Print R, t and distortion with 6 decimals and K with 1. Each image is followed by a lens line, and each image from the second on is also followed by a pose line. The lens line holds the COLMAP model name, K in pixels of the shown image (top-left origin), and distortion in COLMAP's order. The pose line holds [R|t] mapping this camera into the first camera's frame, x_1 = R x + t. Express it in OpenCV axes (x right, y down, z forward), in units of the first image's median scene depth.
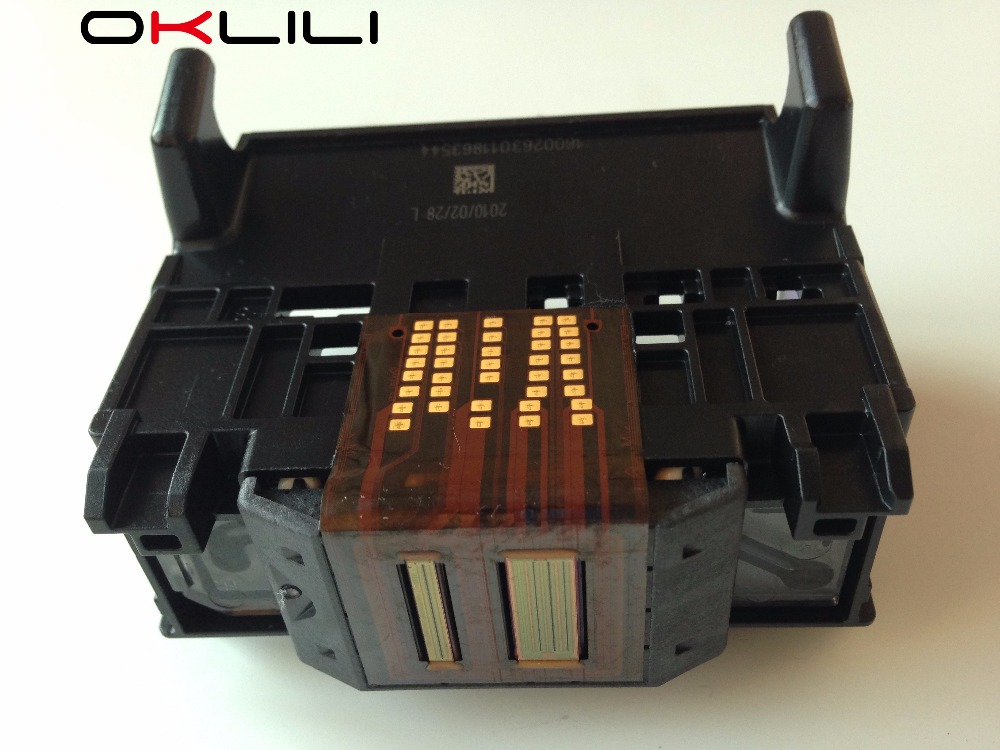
lens RADIAL K [[975.5, 0, 500.0], [0, 975.5, 375.0], [0, 0, 1]] dist [-0.253964, 0.000233]
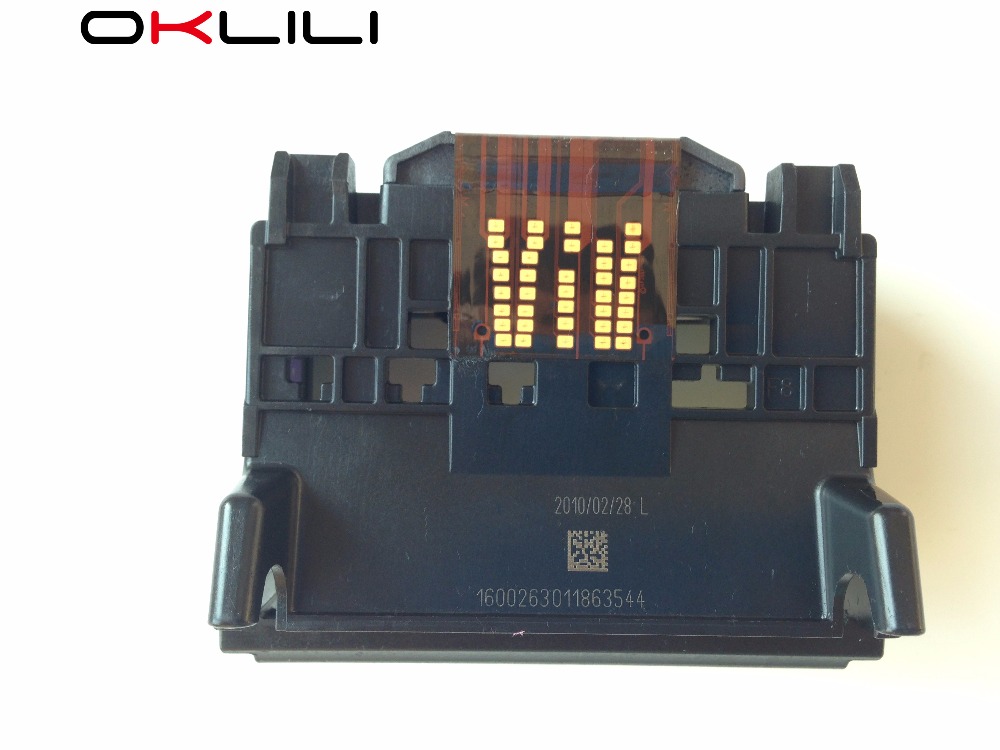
lens RADIAL K [[975.5, 0, 500.0], [0, 975.5, 375.0], [0, 0, 1]] dist [-0.253964, 0.000233]
pose [[-0.998251, 0.012552, 0.057772, 0.004169], [0.033406, -0.686486, 0.726375, -0.978744], [0.048777, 0.727034, 0.684866, 0.216763]]
